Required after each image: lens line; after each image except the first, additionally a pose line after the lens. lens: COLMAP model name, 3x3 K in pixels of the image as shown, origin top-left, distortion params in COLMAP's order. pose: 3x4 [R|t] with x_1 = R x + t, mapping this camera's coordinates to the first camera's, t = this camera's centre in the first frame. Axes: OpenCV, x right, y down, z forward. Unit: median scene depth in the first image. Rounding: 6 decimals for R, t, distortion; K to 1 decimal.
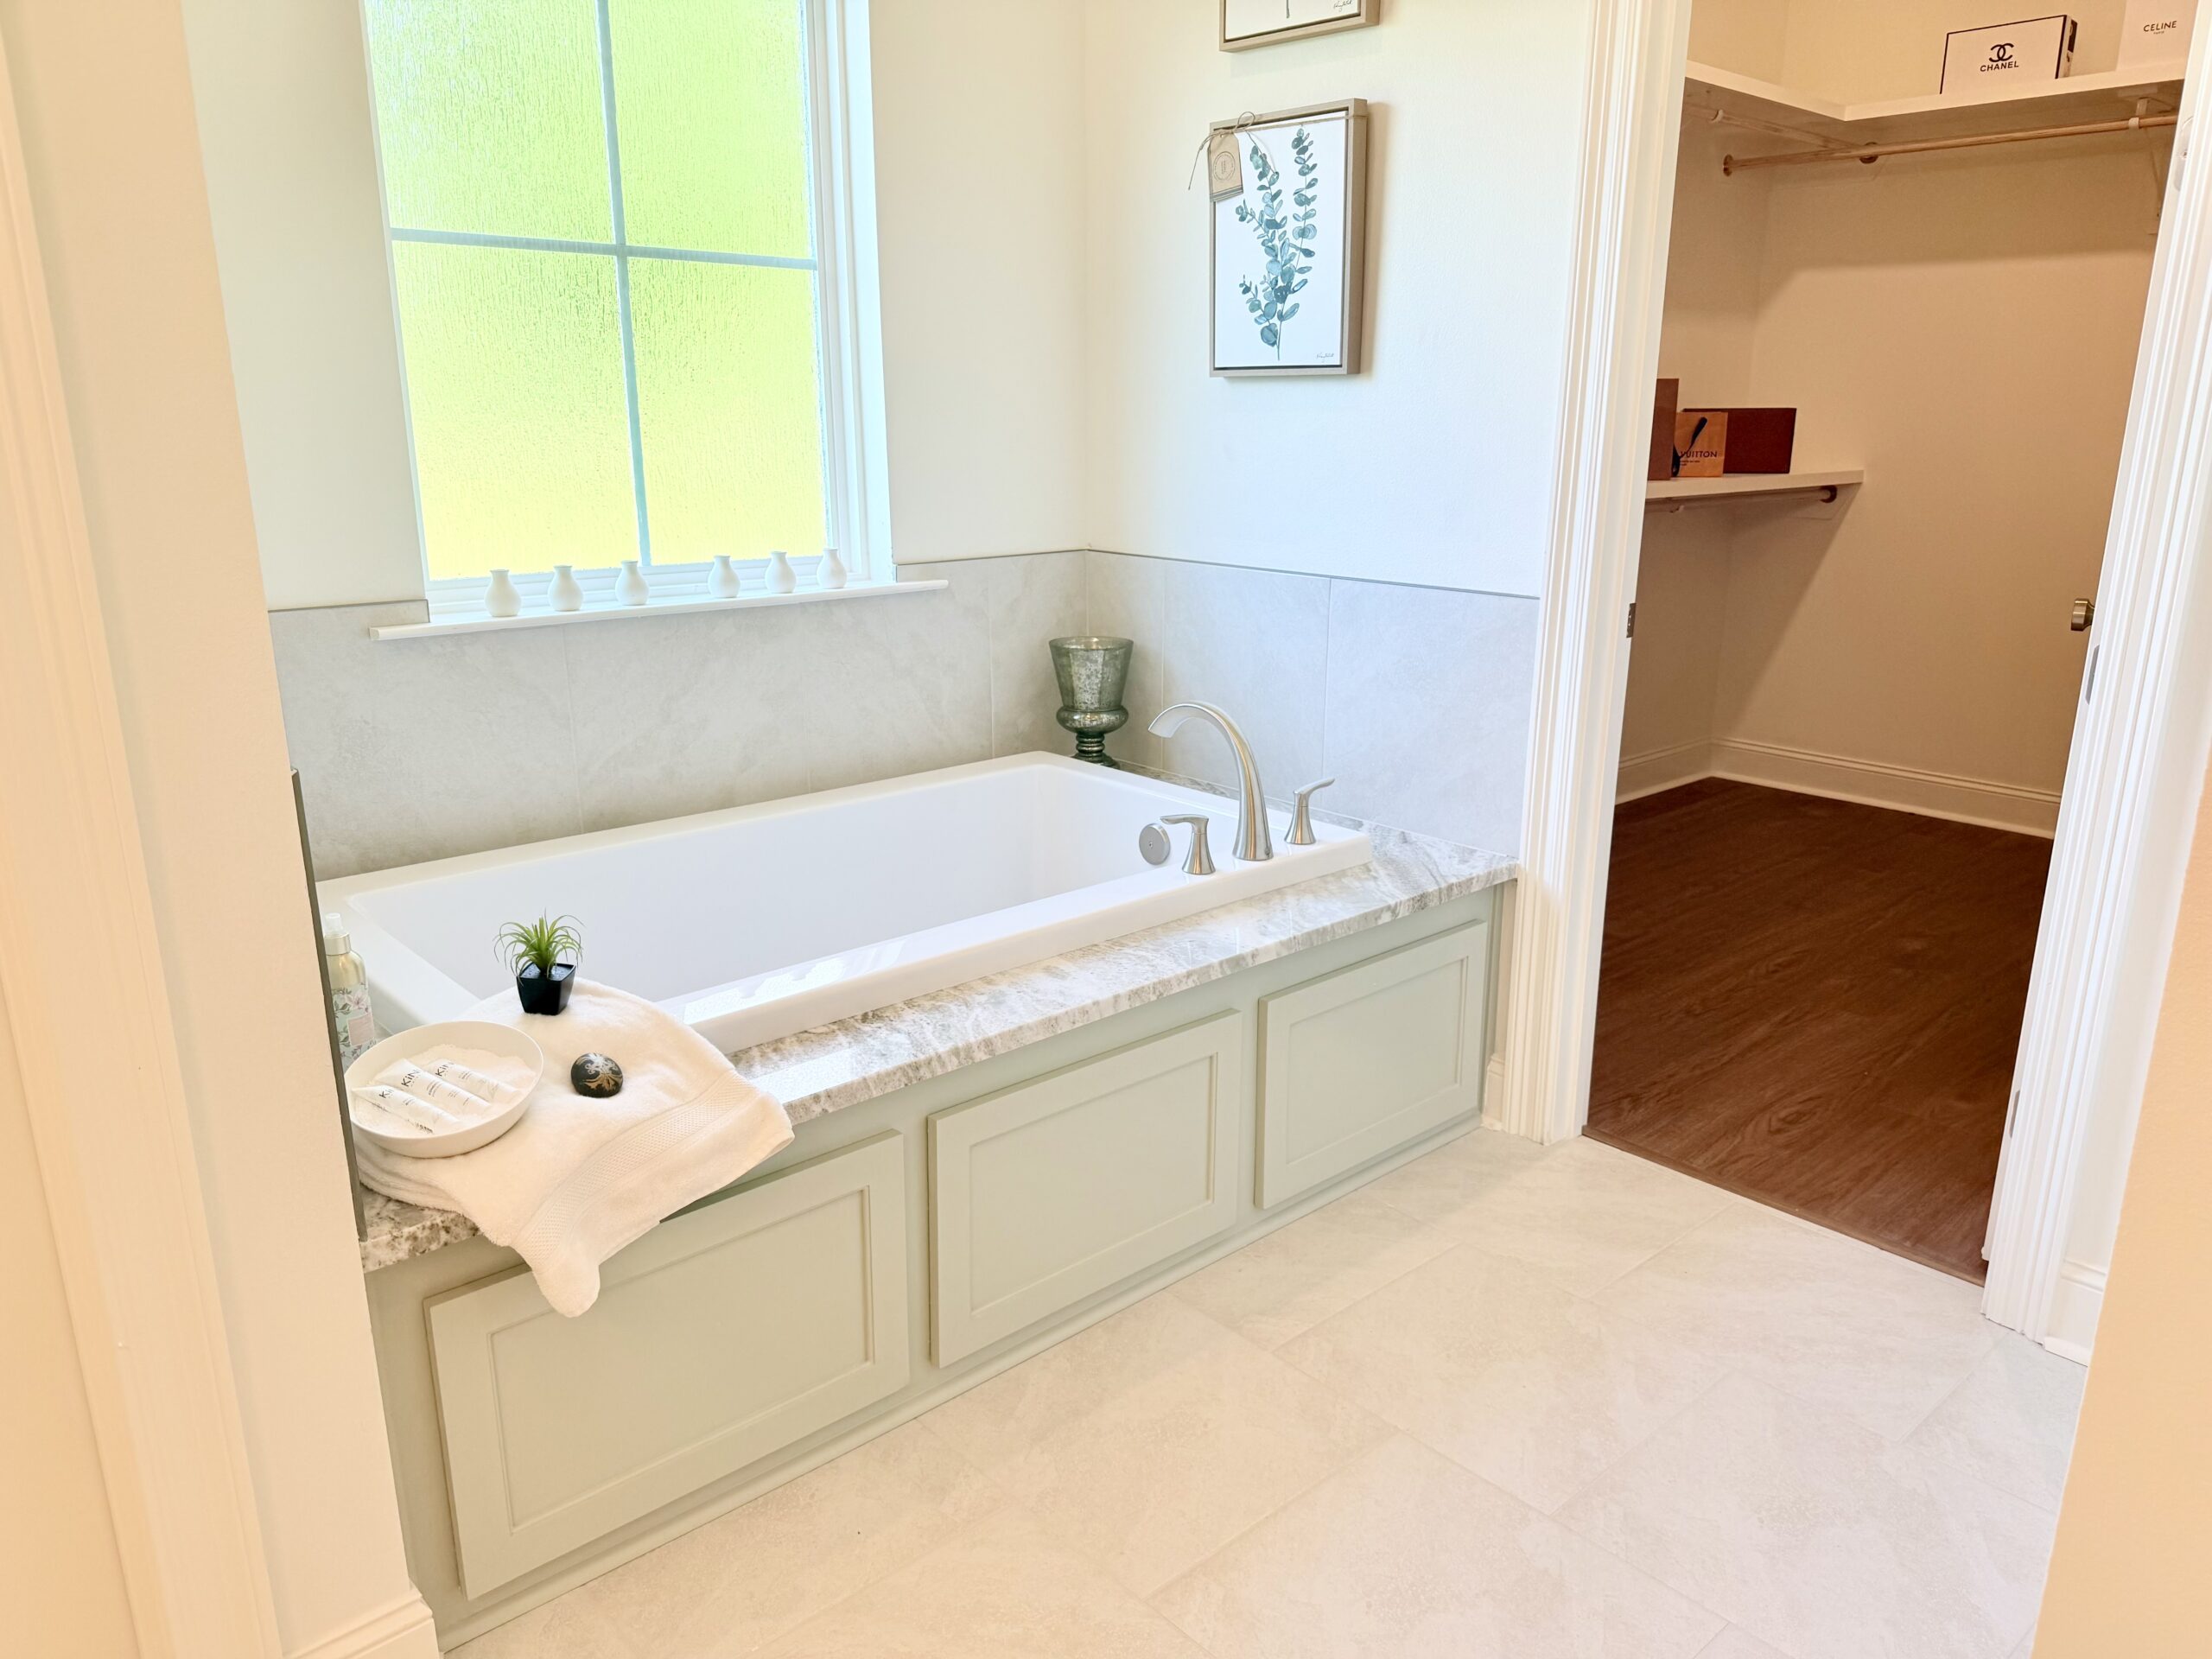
lens RADIAL K [[1600.2, 0, 1110.2], [0, 1600.2, 826.4], [0, 0, 1]] dist [0.003484, 0.006900]
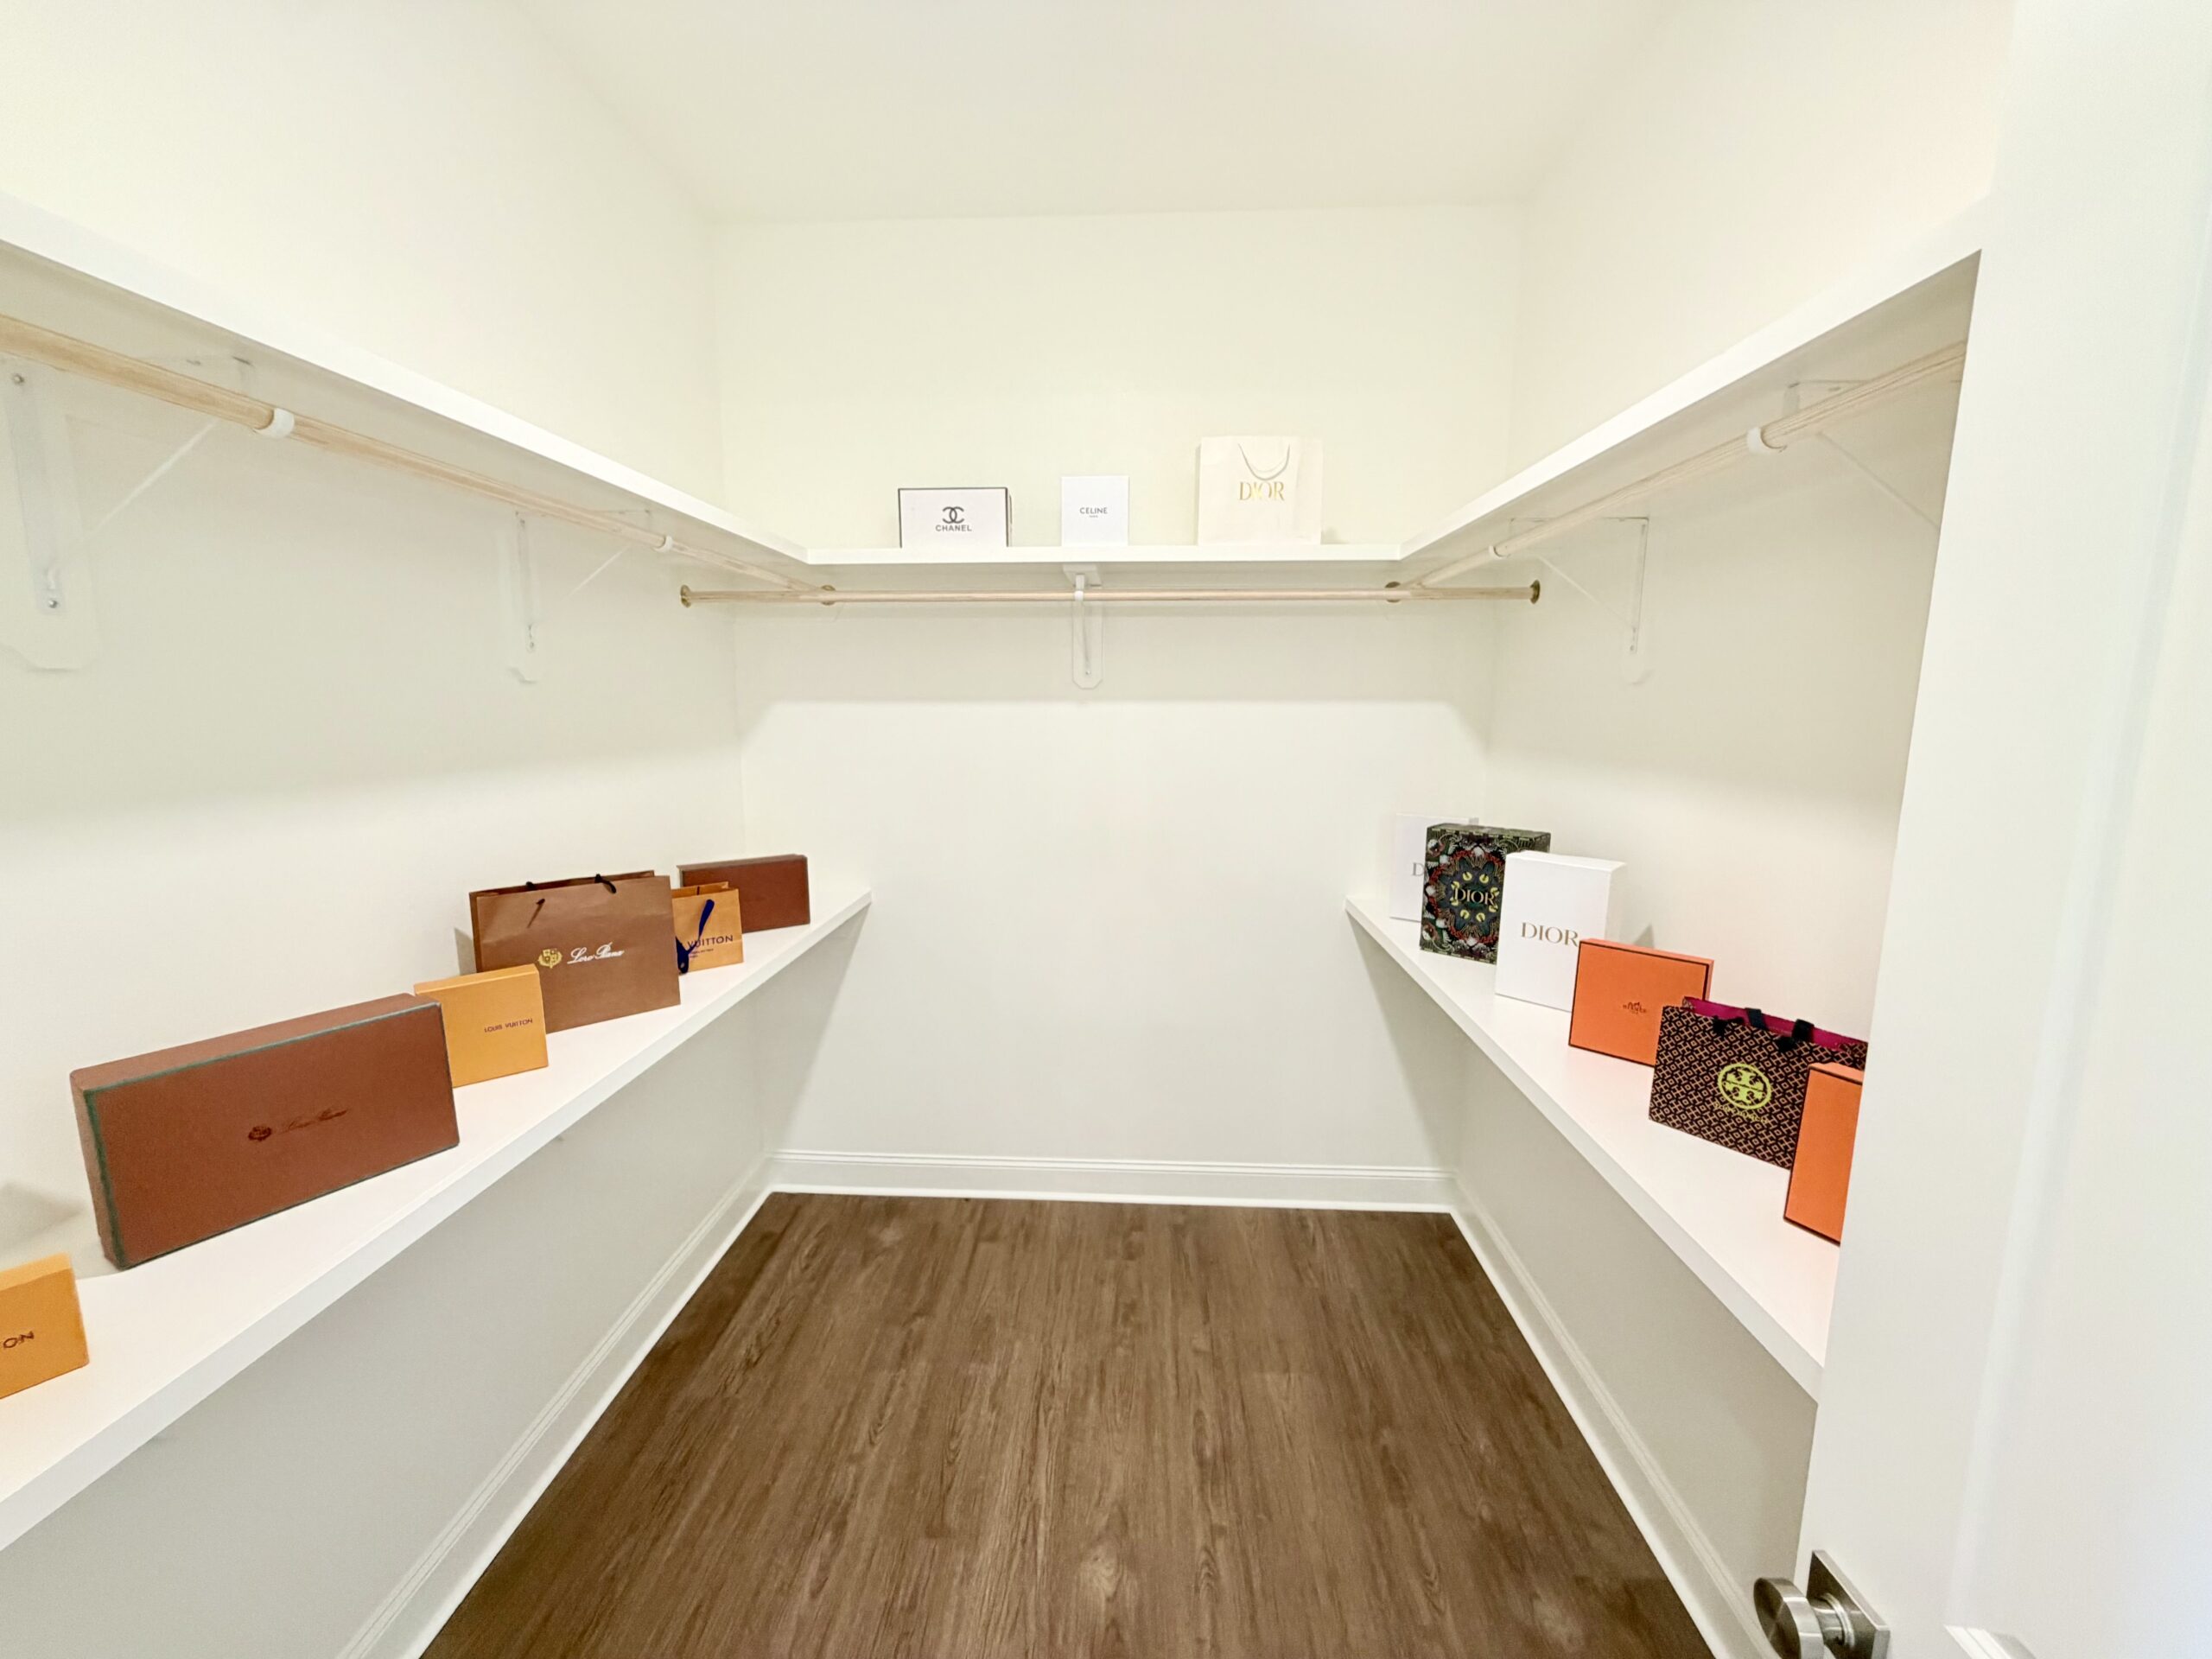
lens RADIAL K [[880.4, 0, 1107.1], [0, 880.4, 823.6], [0, 0, 1]] dist [0.001736, -0.000319]
pose [[0.702310, -0.095920, 0.705379, 0.197656], [0.189475, 0.980325, -0.055343, -0.223957], [-0.686192, 0.172520, 0.706666, 0.530981]]
